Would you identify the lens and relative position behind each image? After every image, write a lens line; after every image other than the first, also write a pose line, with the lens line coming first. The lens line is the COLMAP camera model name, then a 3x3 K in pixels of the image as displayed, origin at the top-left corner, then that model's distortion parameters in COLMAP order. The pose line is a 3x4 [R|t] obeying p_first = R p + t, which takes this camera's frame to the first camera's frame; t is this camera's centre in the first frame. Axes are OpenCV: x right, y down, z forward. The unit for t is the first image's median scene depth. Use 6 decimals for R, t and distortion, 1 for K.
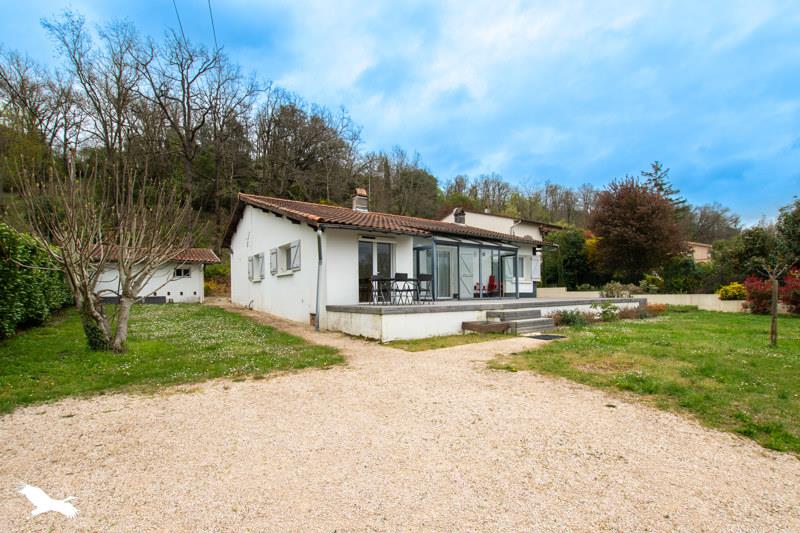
lens RADIAL K [[365.3, 0, 400.0], [0, 365.3, 266.5], [0, 0, 1]] dist [-0.035752, 0.000938]
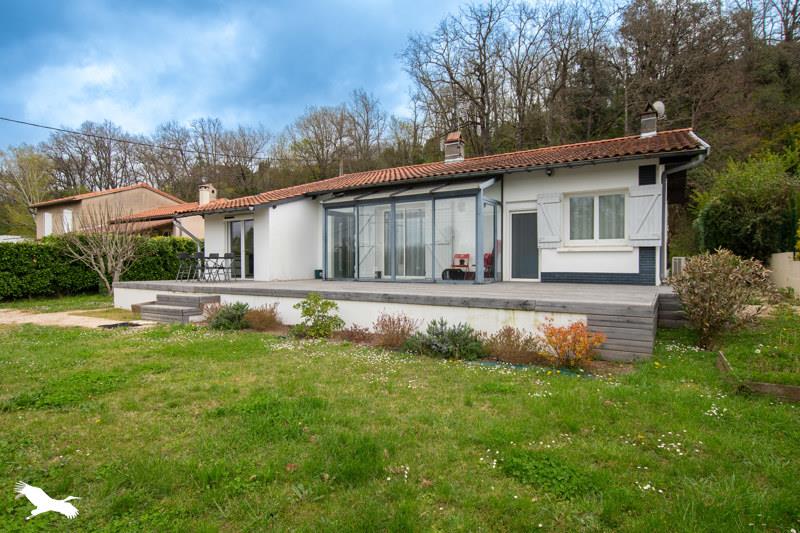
lens RADIAL K [[405.4, 0, 396.2], [0, 405.4, 256.5], [0, 0, 1]] dist [-0.021138, -0.000497]
pose [[0.369023, 0.001633, -0.929419, 1.279627], [0.070754, 0.997047, 0.029844, 0.032924], [0.926723, -0.076774, 0.367818, 1.027146]]
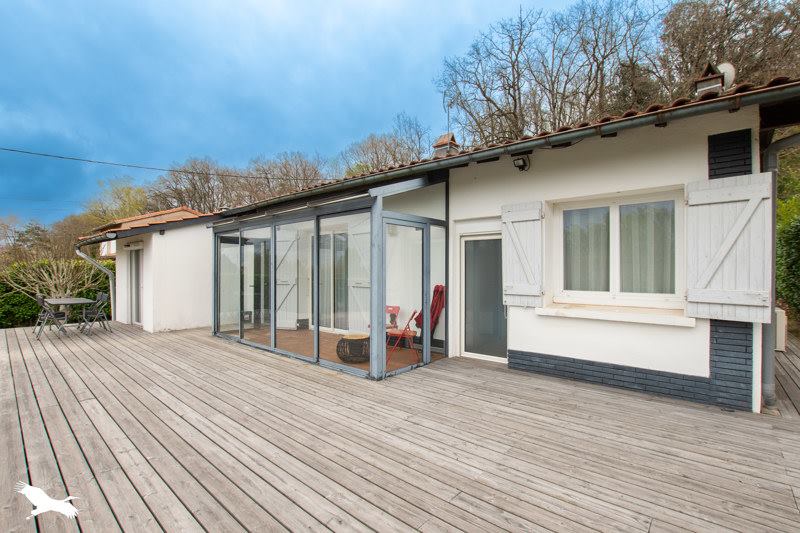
lens RADIAL K [[365.3, 0, 400.0], [0, 365.3, 266.5], [0, 0, 1]] dist [-0.035752, 0.000938]
pose [[0.245466, -0.004158, -0.969396, 0.921853], [0.074640, 0.997103, 0.014623, -0.001197], [0.966527, -0.075945, 0.245065, 1.468943]]
